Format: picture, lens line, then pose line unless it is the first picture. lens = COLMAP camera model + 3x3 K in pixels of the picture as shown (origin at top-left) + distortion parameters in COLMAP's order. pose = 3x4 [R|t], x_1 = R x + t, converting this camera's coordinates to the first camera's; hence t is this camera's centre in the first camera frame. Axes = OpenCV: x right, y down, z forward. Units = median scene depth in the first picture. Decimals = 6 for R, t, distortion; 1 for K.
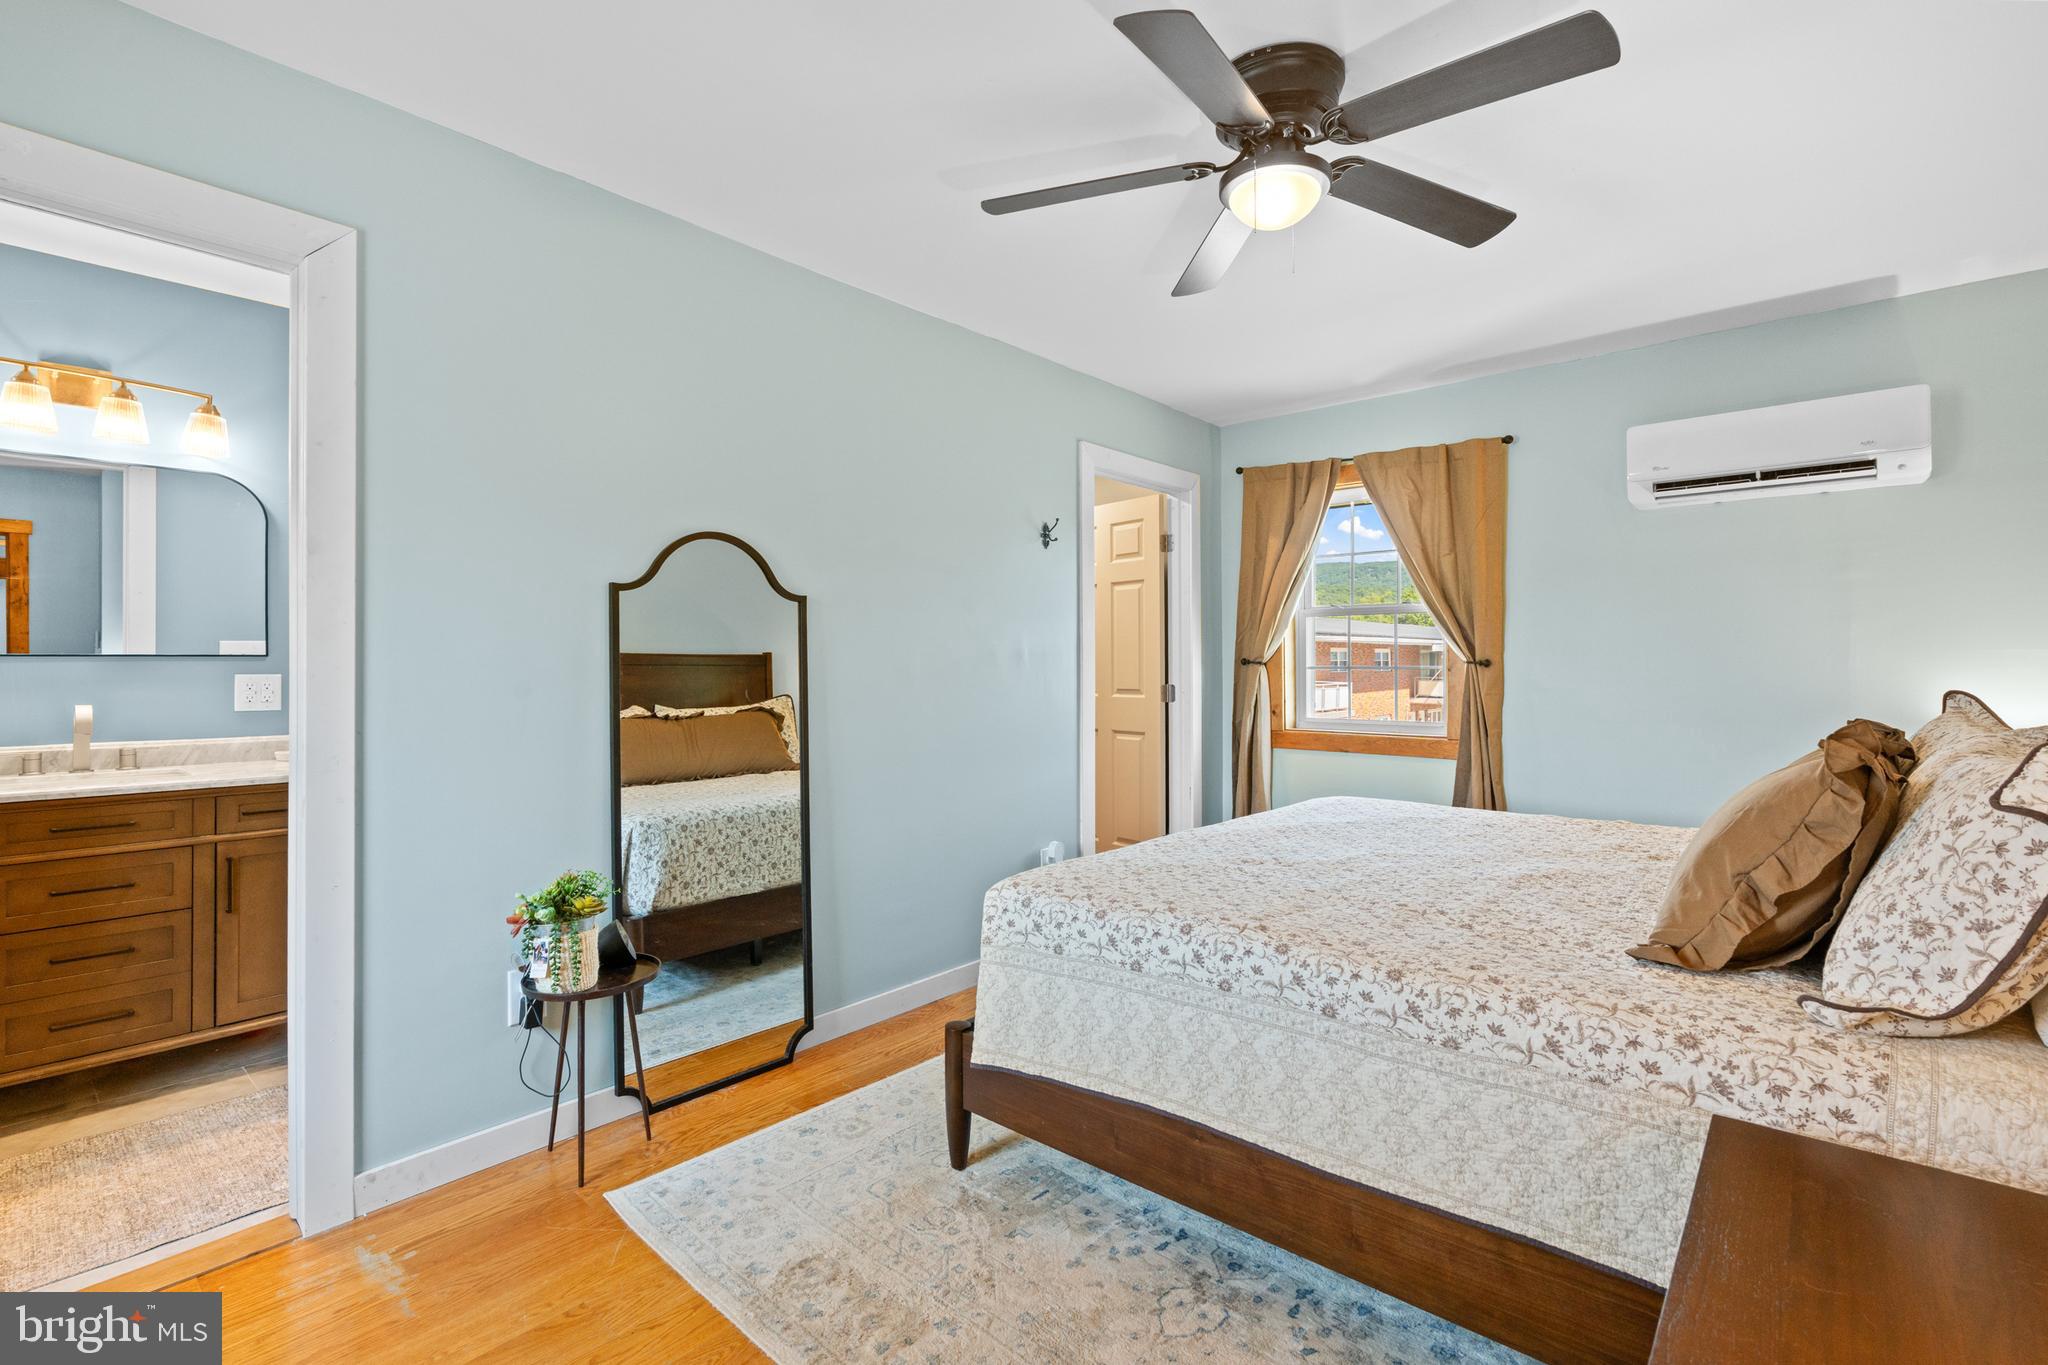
lens RADIAL K [[931.7, 0, 1022.6], [0, 931.7, 666.2], [0, 0, 1]] dist [-0.009084, 0.001727]
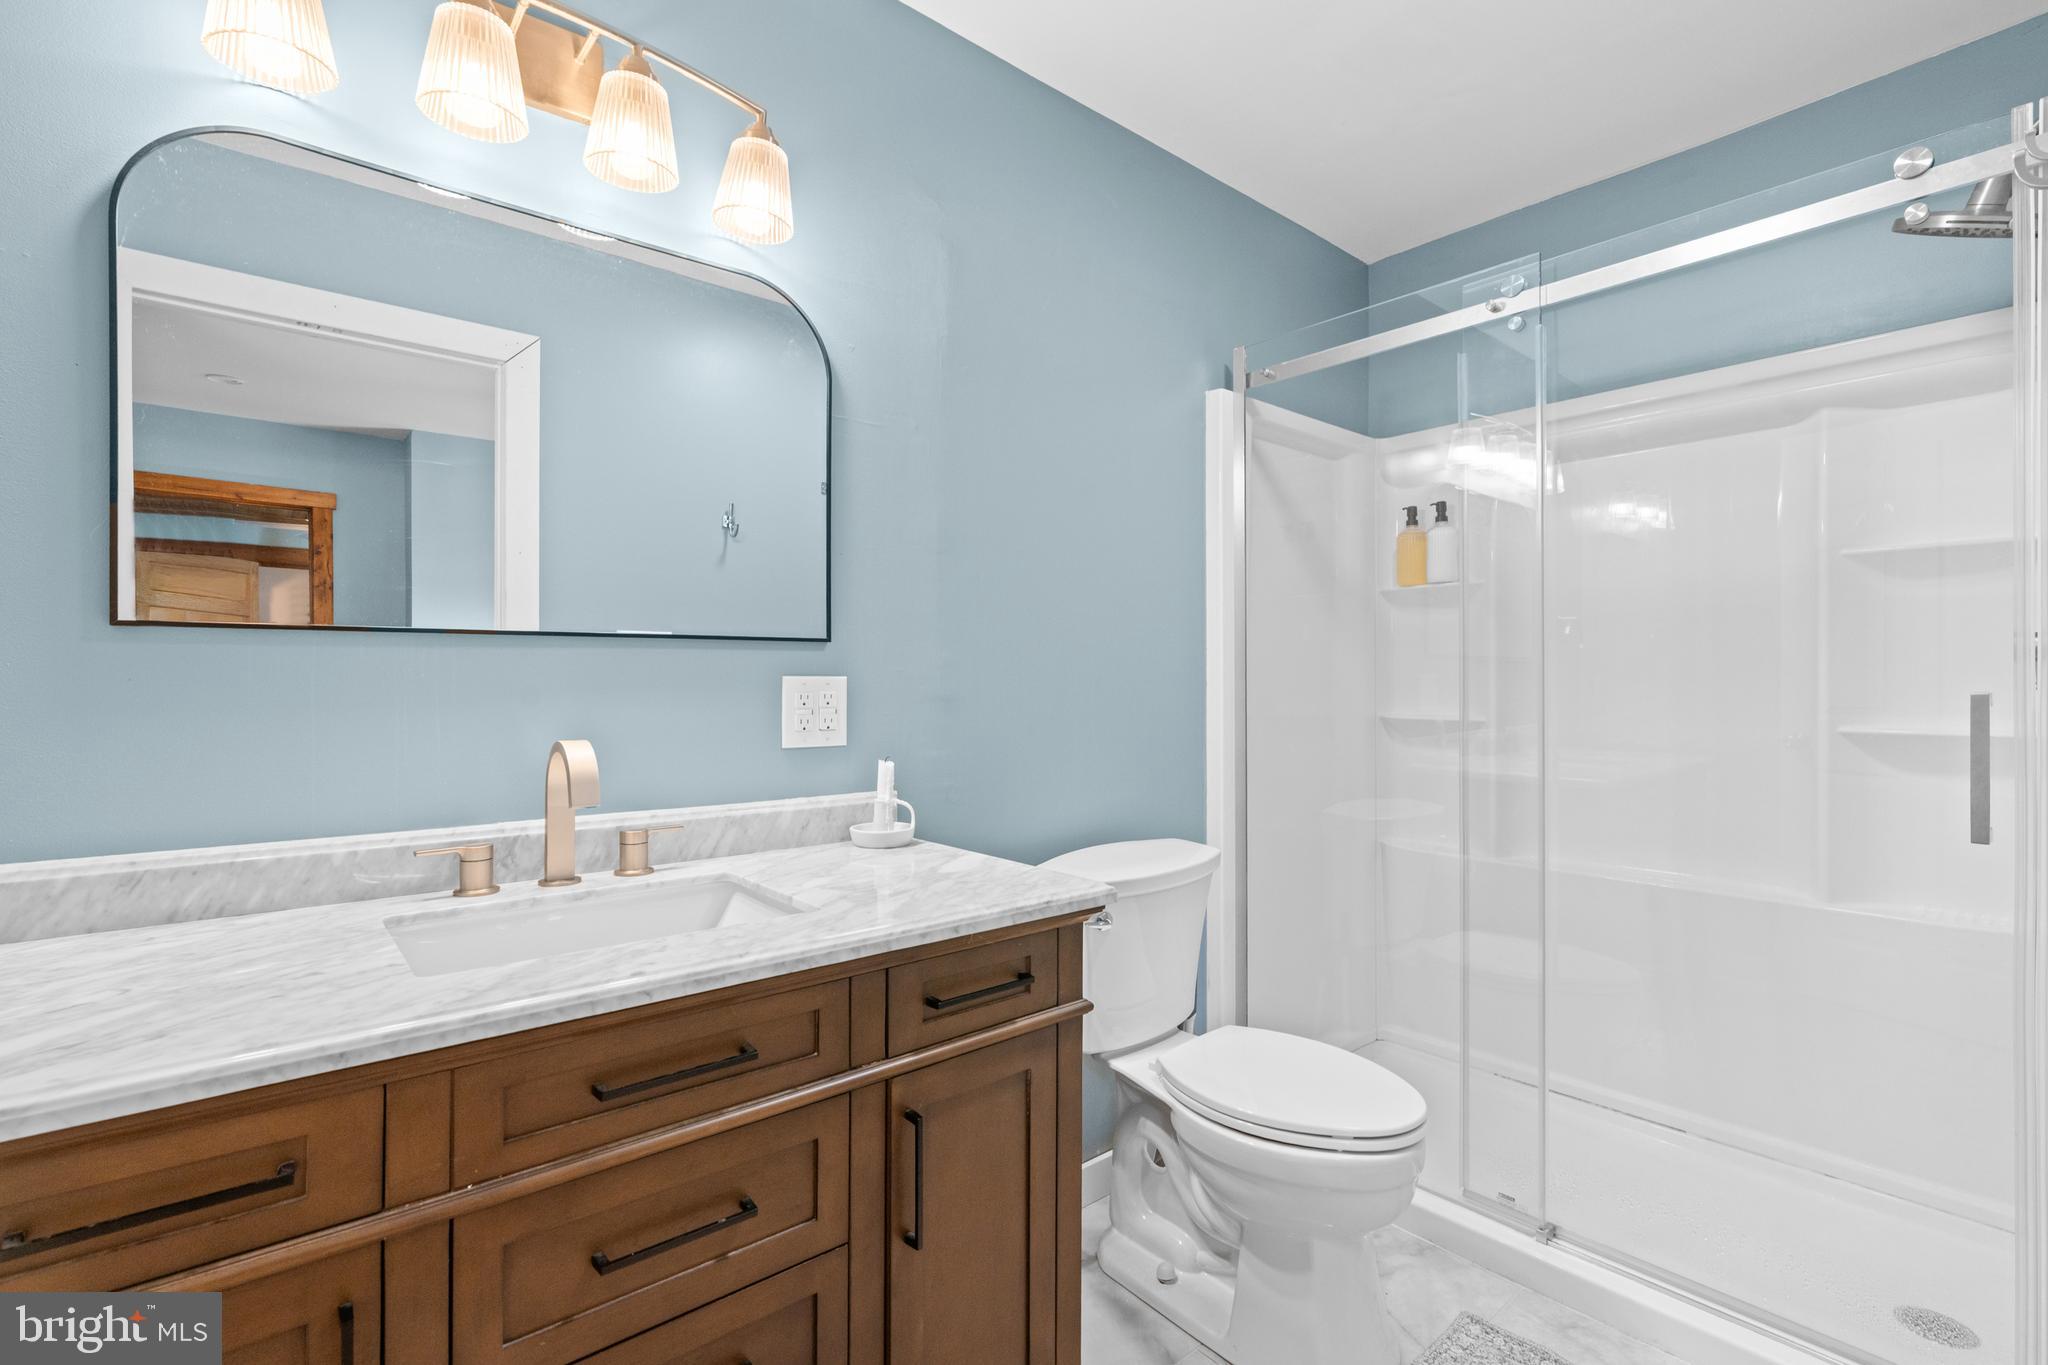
lens RADIAL K [[931.7, 0, 1031.0], [0, 931.7, 680.0], [0, 0, 1]] dist [-0.009084, 0.001727]
pose [[0.989480, 0.004611, -0.144595, -0.671885], [-0.004330, 0.999988, 0.002260, 0.009749], [0.144604, -0.001610, 0.989488, 0.536362]]
